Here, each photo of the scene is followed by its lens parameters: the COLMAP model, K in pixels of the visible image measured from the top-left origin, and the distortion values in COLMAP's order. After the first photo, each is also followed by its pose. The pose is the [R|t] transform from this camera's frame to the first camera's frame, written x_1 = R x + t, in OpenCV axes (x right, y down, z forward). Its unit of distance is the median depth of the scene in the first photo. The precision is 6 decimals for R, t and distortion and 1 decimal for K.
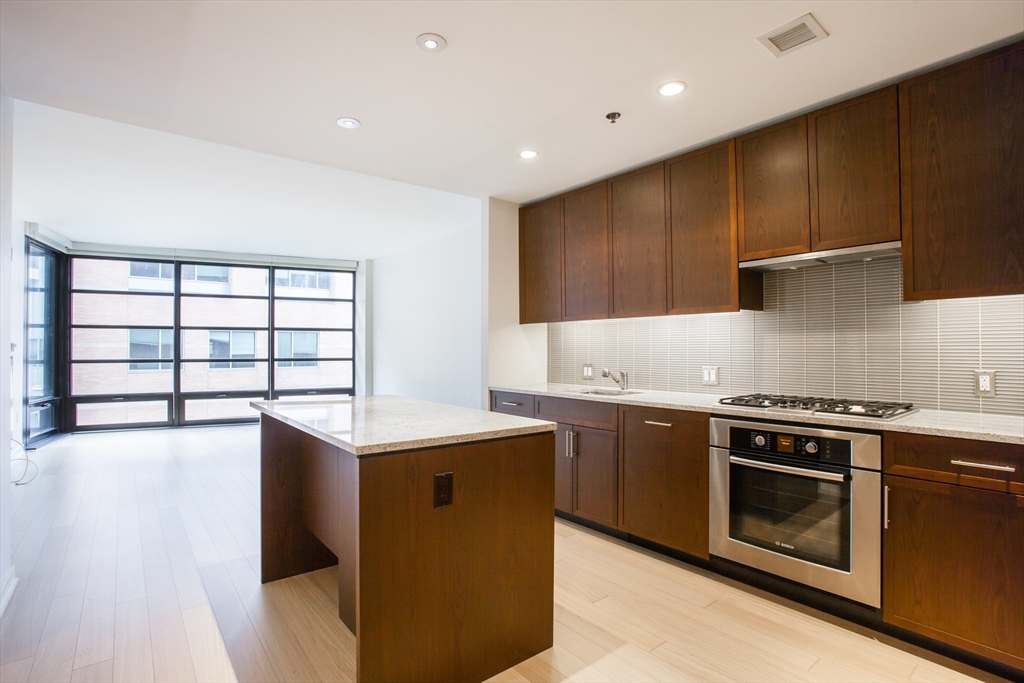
lens RADIAL K [[507.8, 0, 507.1], [0, 507.8, 352.6], [0, 0, 1]] dist [-0.001801, 0.000518]
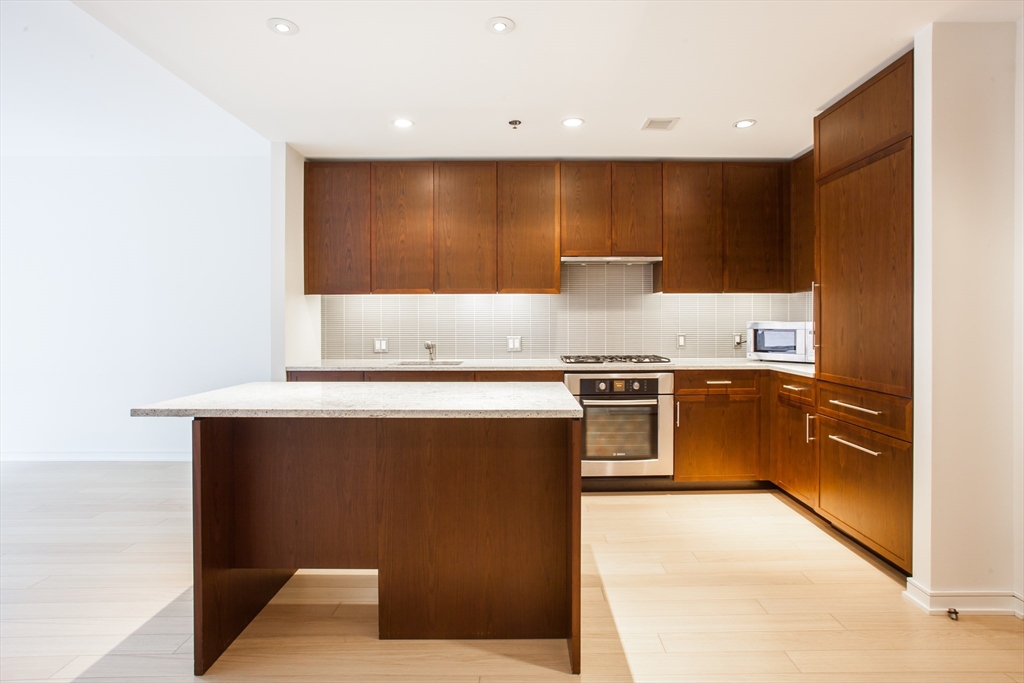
lens RADIAL K [[528.4, 0, 512.0], [0, 528.4, 341.5], [0, 0, 1]] dist [-0.044282, 0.029677]
pose [[0.633829, -0.029157, 0.772923, -0.743787], [0.008064, 0.999484, 0.031091, -0.000322], [-0.773431, -0.013474, 0.633737, 0.238015]]
